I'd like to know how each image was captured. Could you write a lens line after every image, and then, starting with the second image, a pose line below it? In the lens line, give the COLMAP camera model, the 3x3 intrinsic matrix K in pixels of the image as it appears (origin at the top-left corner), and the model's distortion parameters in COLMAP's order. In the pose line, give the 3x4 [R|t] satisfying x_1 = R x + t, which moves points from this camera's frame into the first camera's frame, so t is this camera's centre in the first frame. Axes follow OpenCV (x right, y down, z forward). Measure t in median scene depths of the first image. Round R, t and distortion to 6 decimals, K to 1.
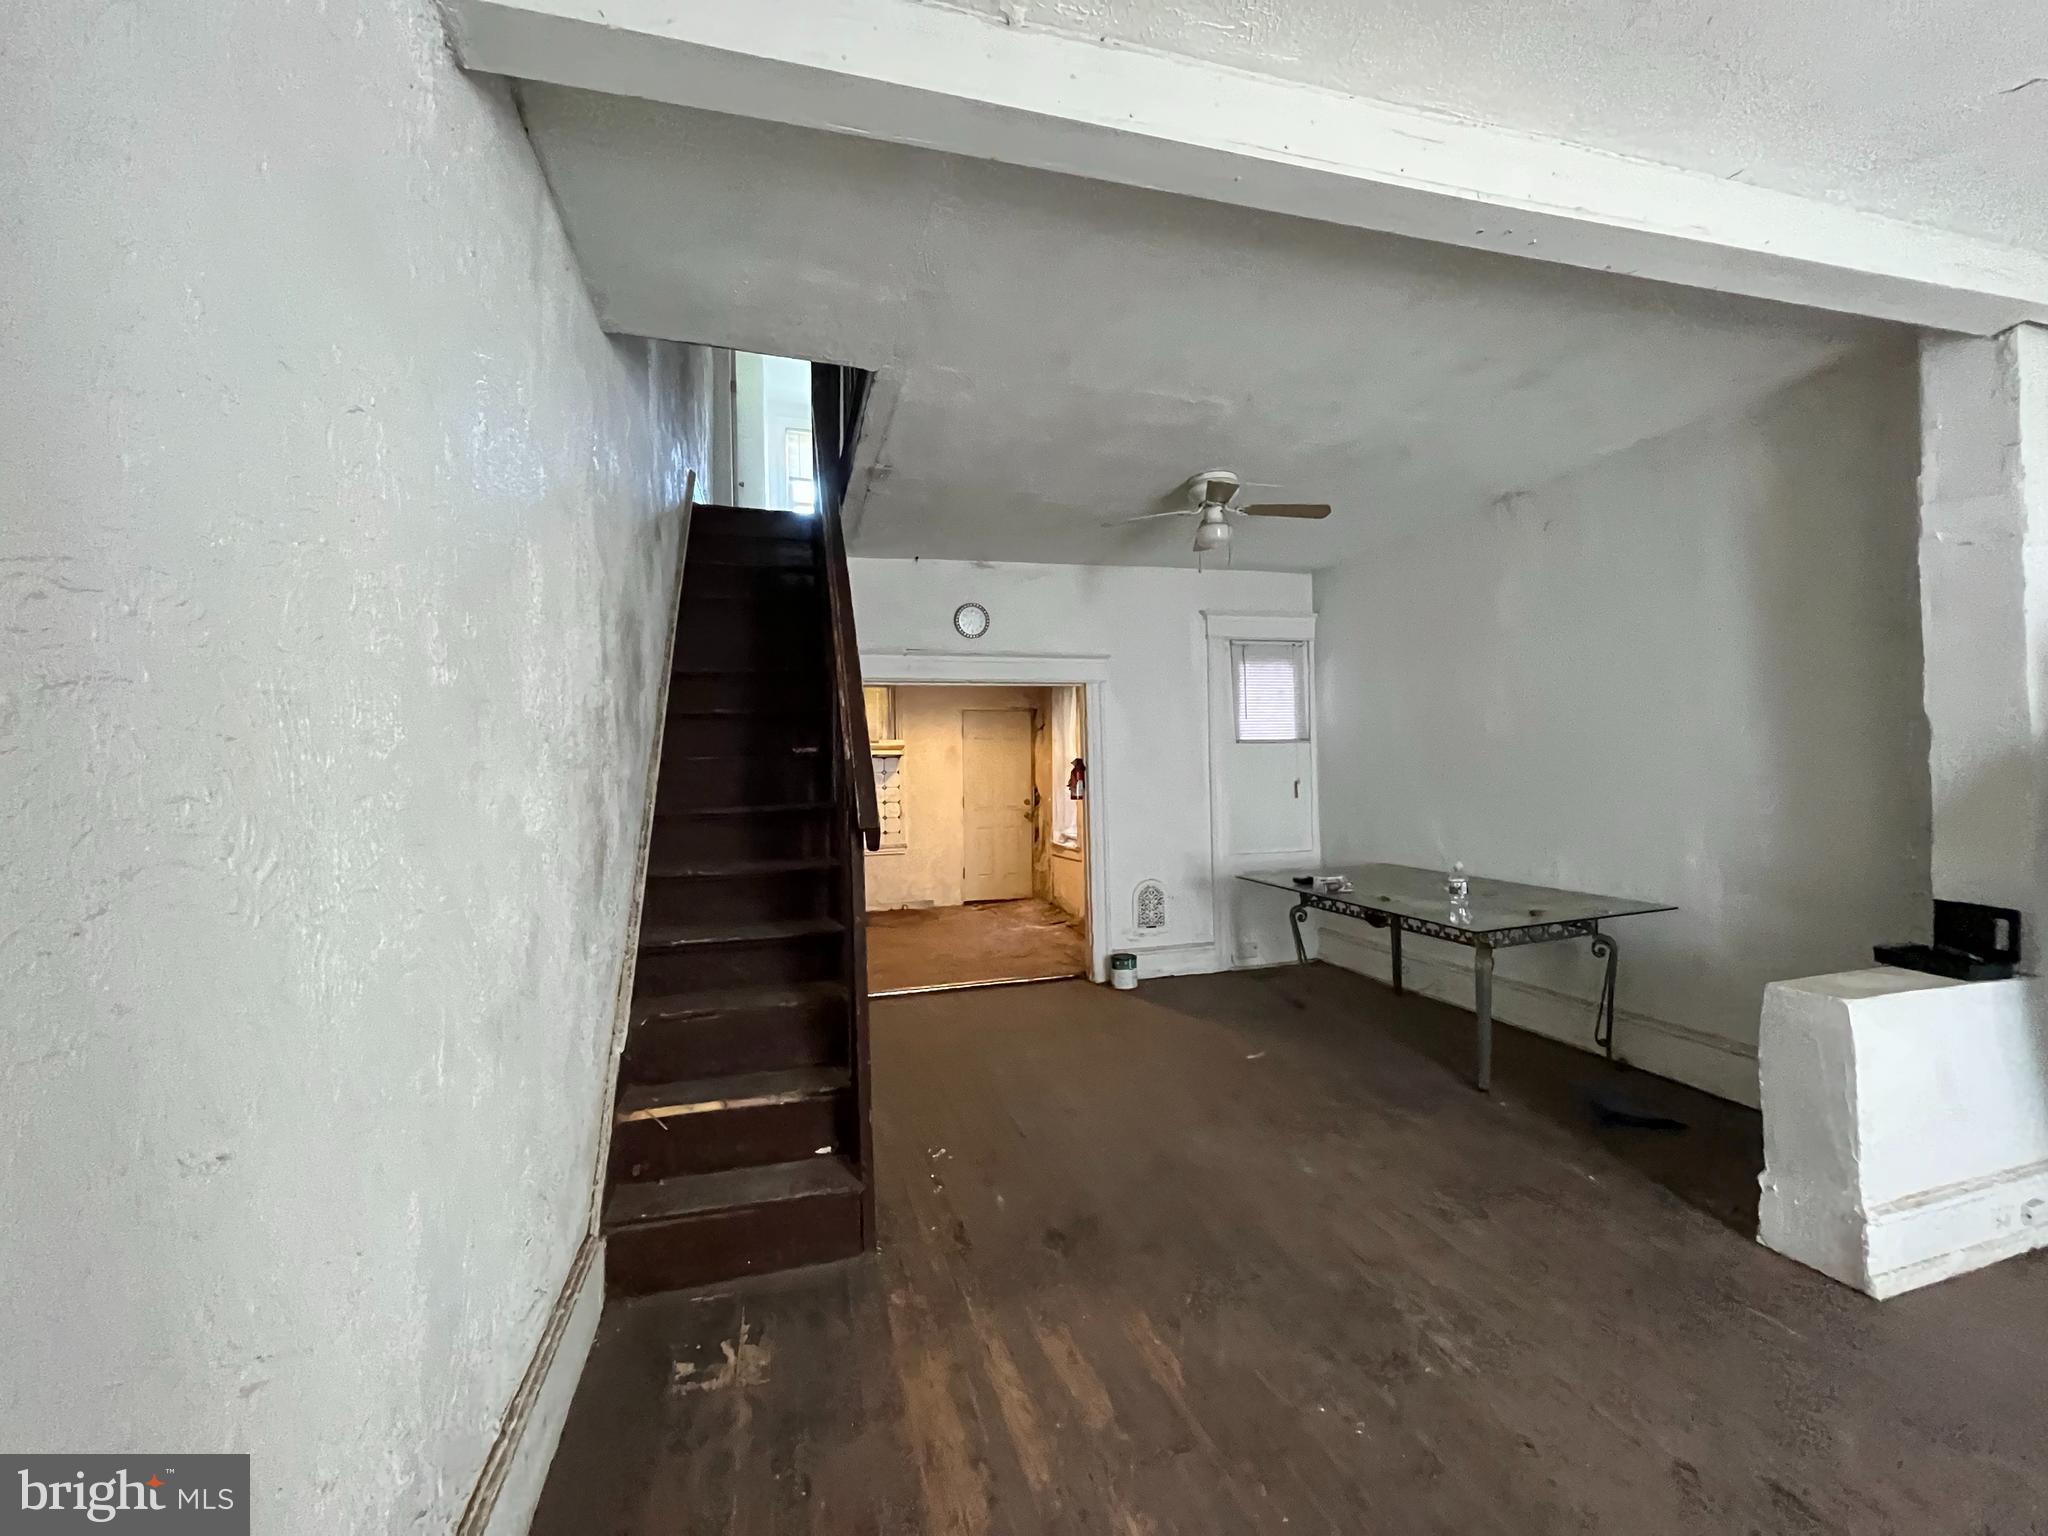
lens RADIAL K [[822.8, 0, 1028.8], [0, 822.8, 762.8], [0, 0, 1]] dist [-0.002143, -0.000607]
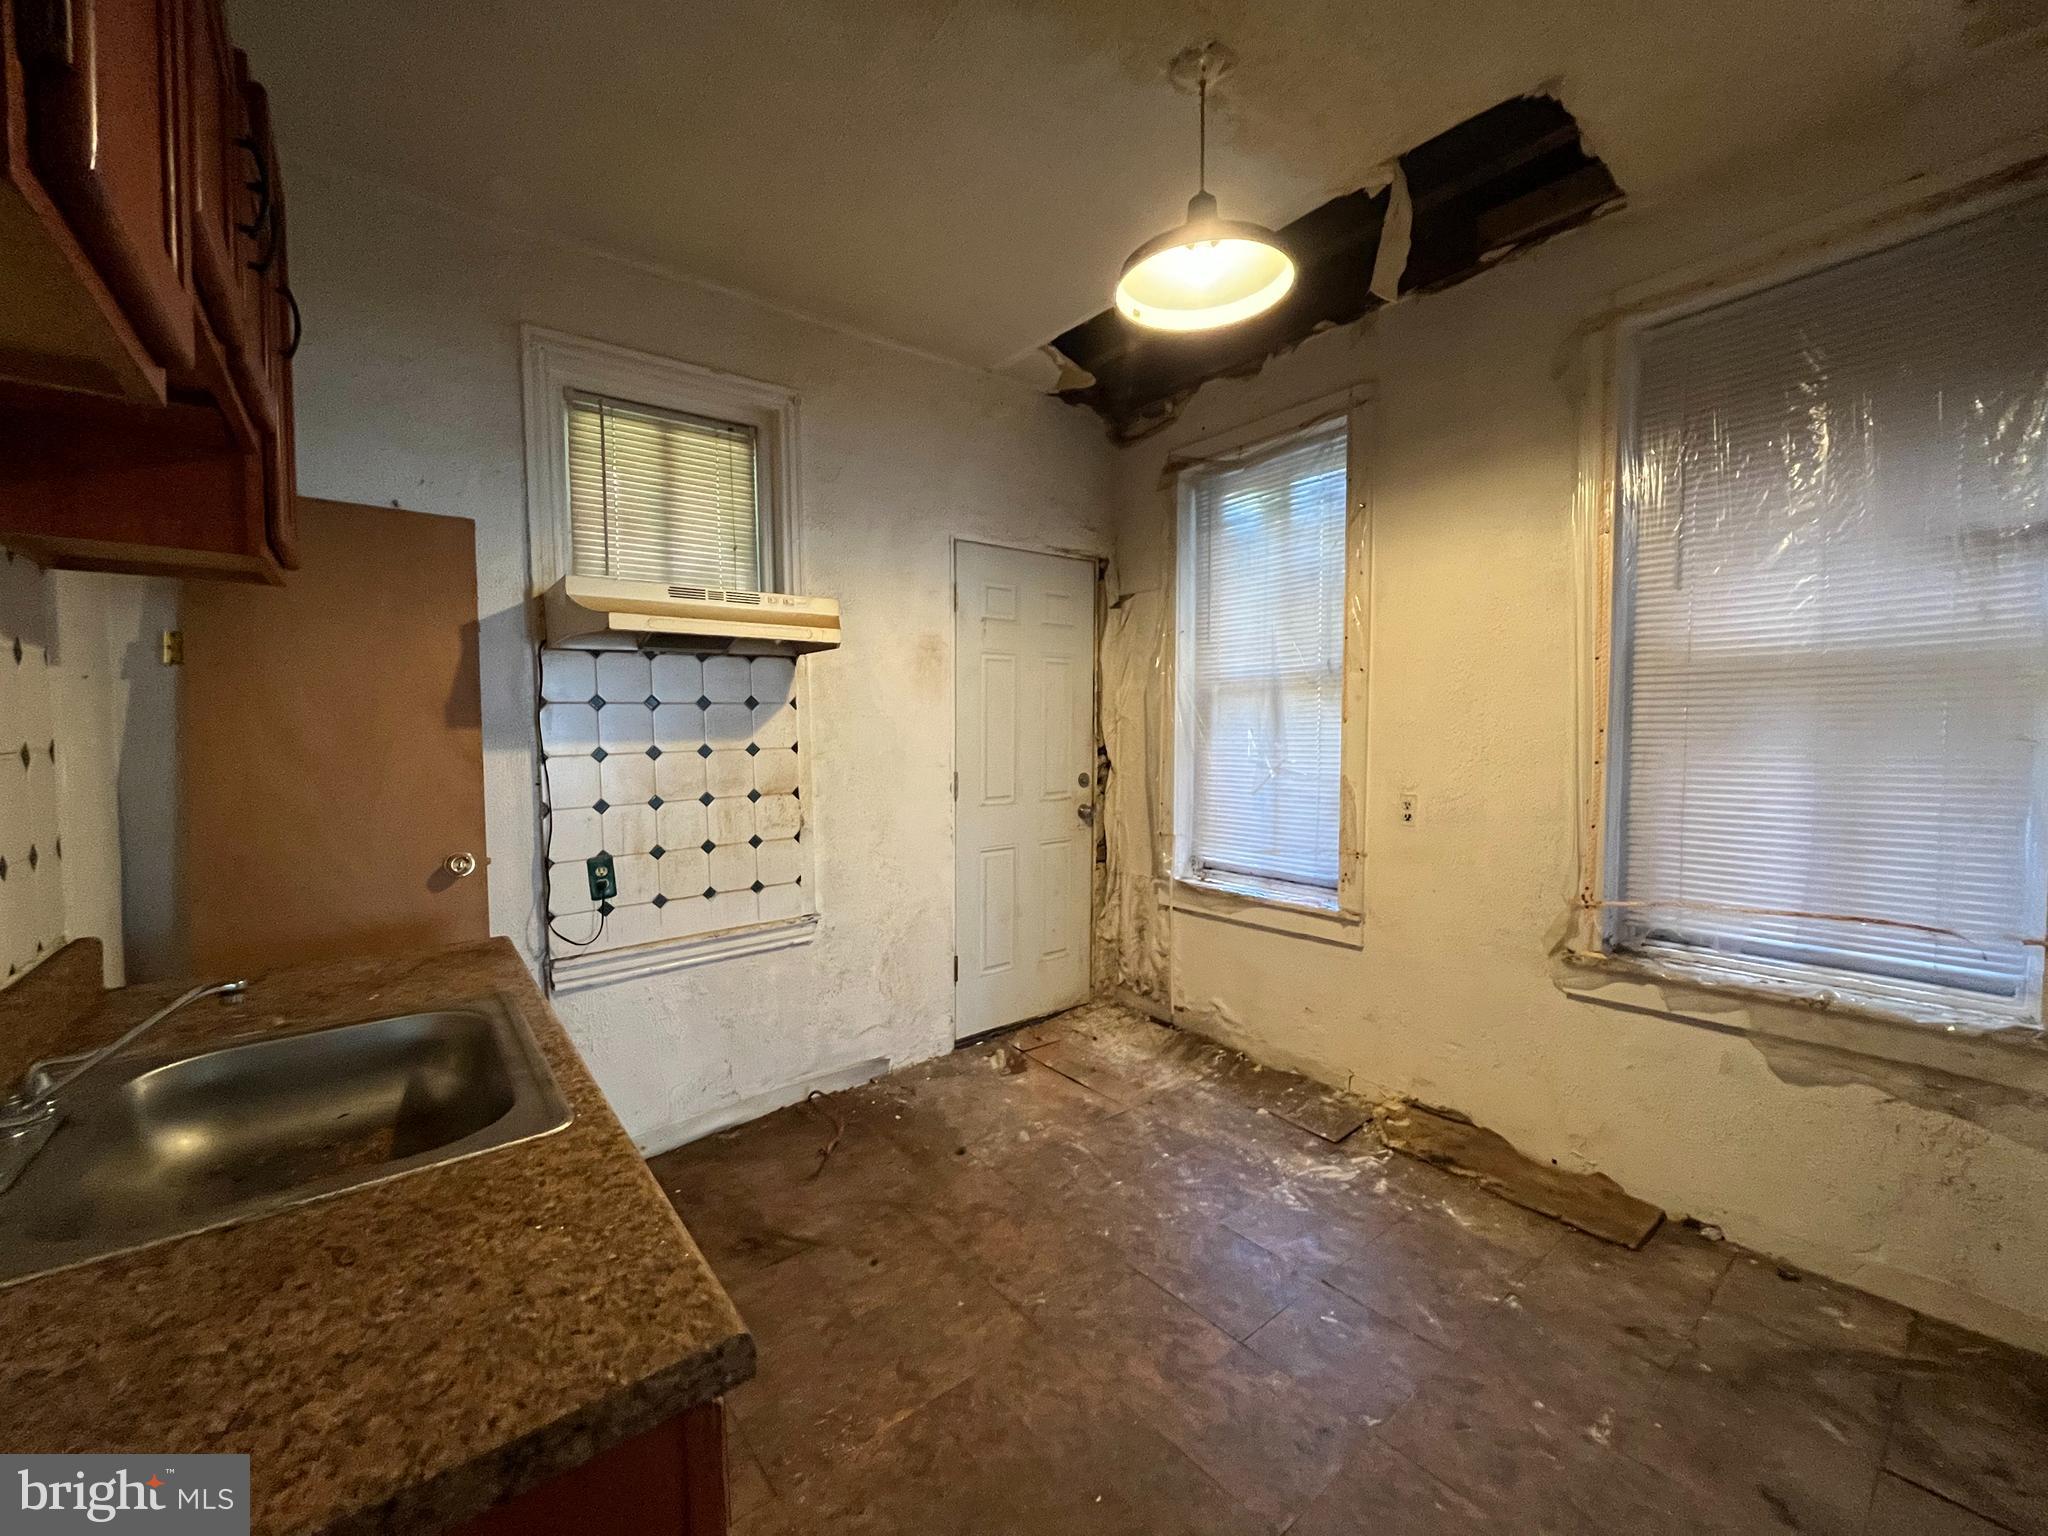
lens RADIAL K [[822.8, 0, 1028.8], [0, 822.8, 762.8], [0, 0, 1]] dist [-0.002143, -0.000607]
pose [[0.923389, -0.011685, 0.383688, -0.220262], [-0.014307, 0.997795, 0.064817, 0.014069], [-0.383599, -0.065341, 0.921185, 0.727601]]
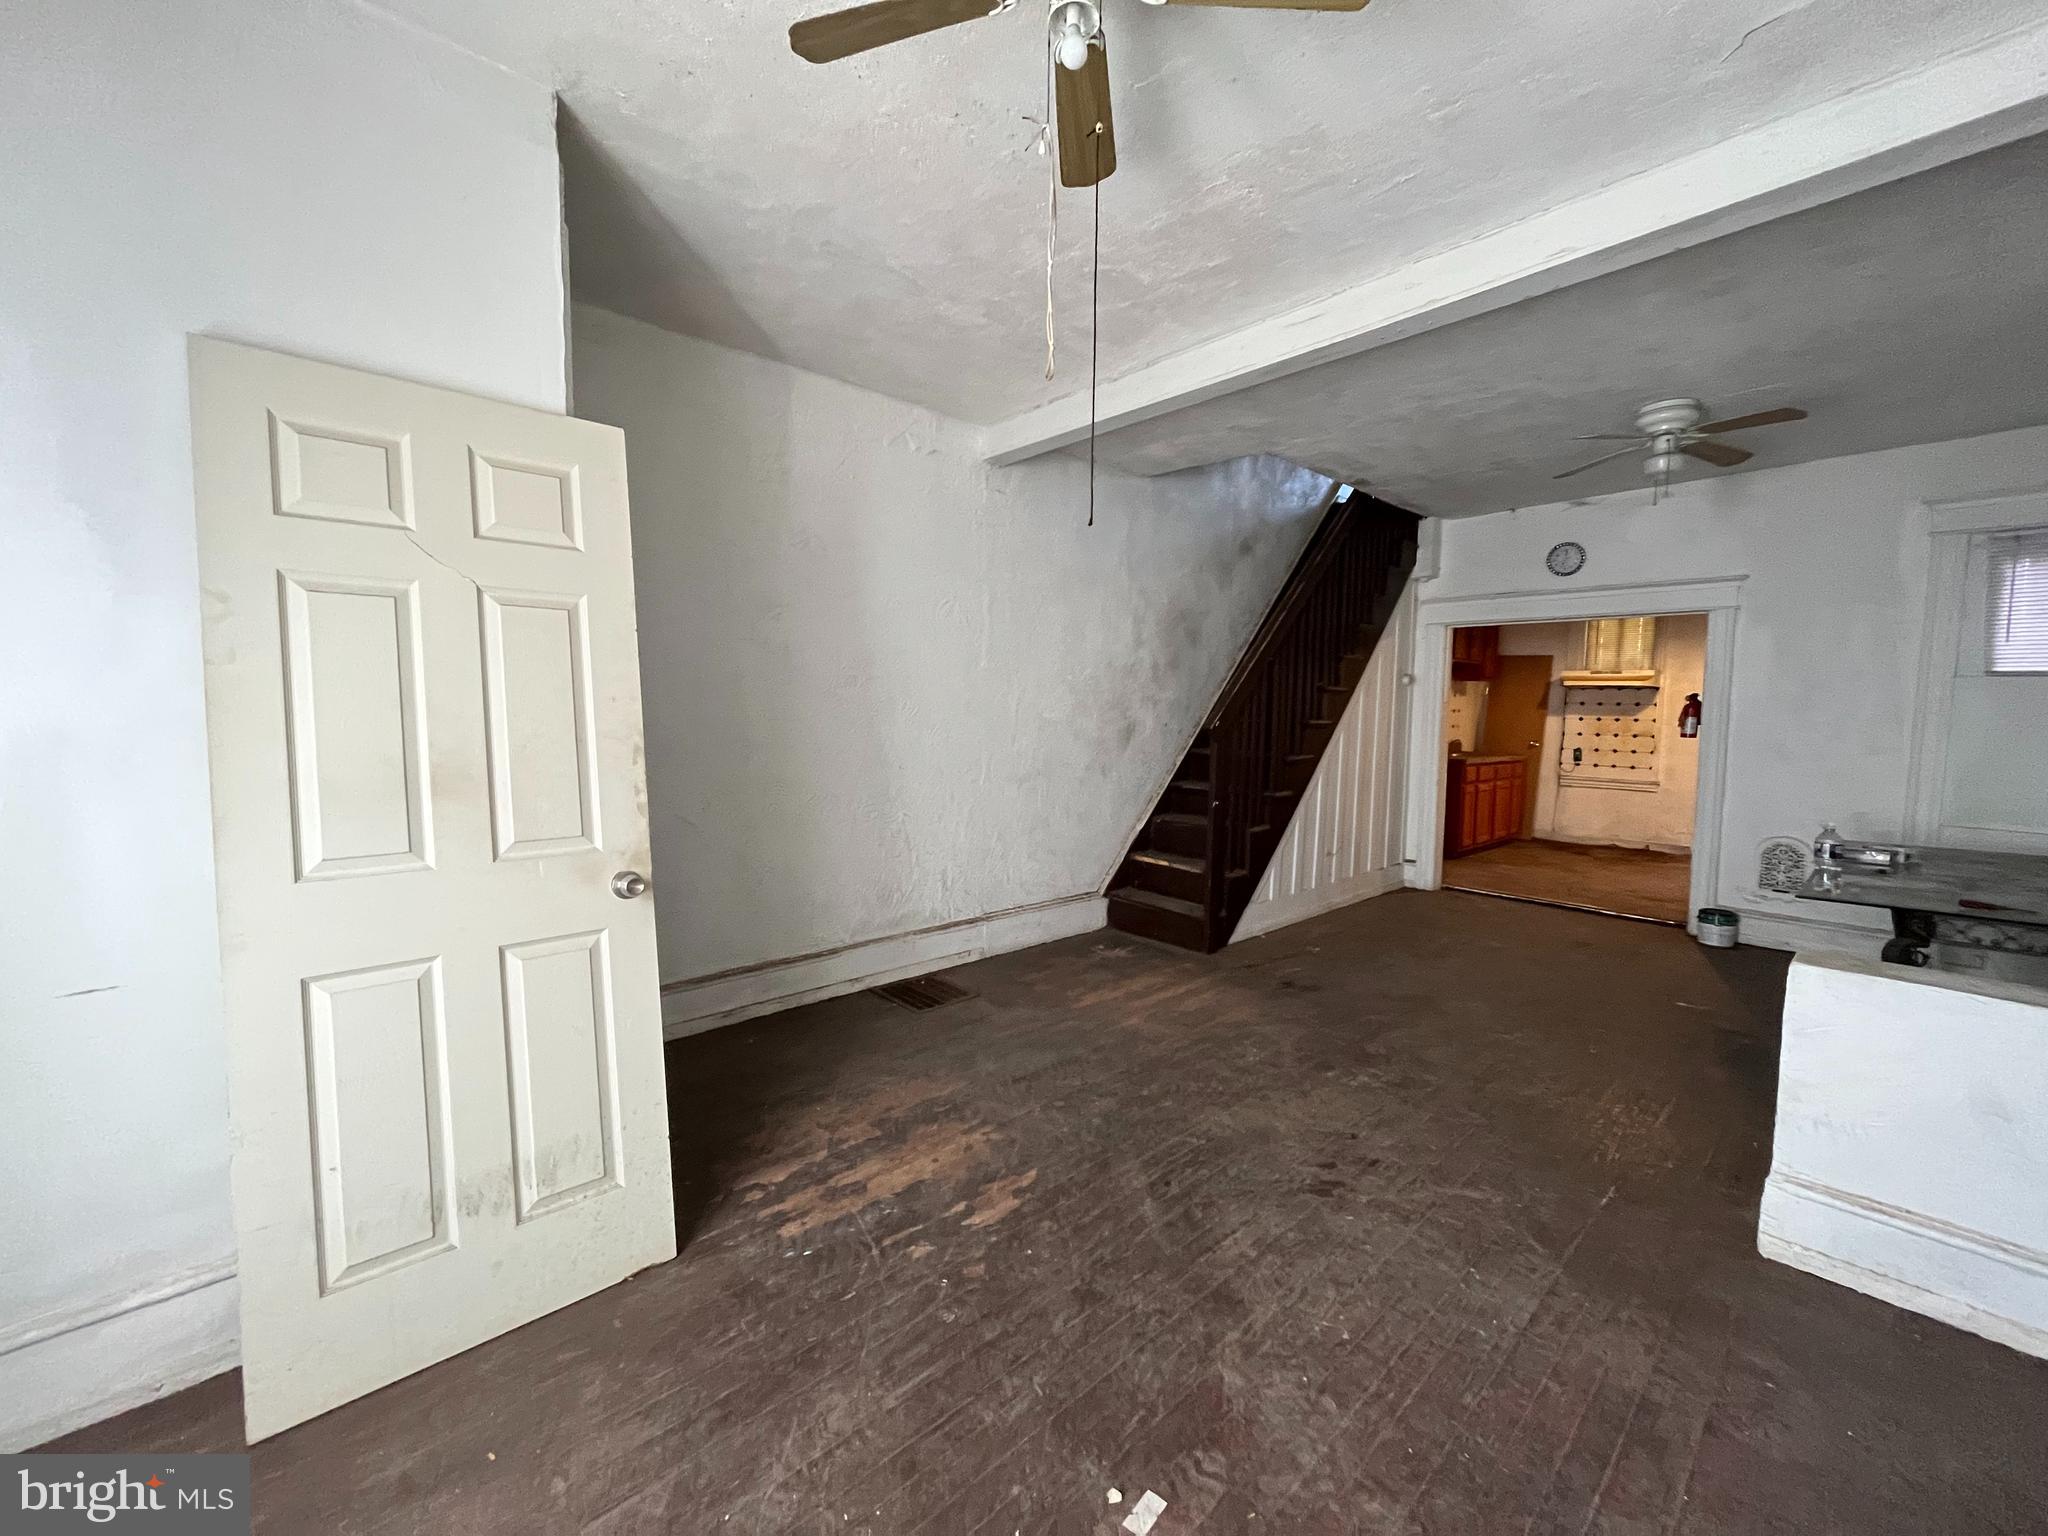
lens RADIAL K [[822.8, 0, 1028.8], [0, 822.8, 762.8], [0, 0, 1]] dist [-0.002143, -0.000607]
pose [[0.443124, 0.093111, -0.891612, 0.405186], [-0.011164, 0.995087, 0.098369, -0.007348], [0.896391, -0.033636, 0.441987, -0.059430]]
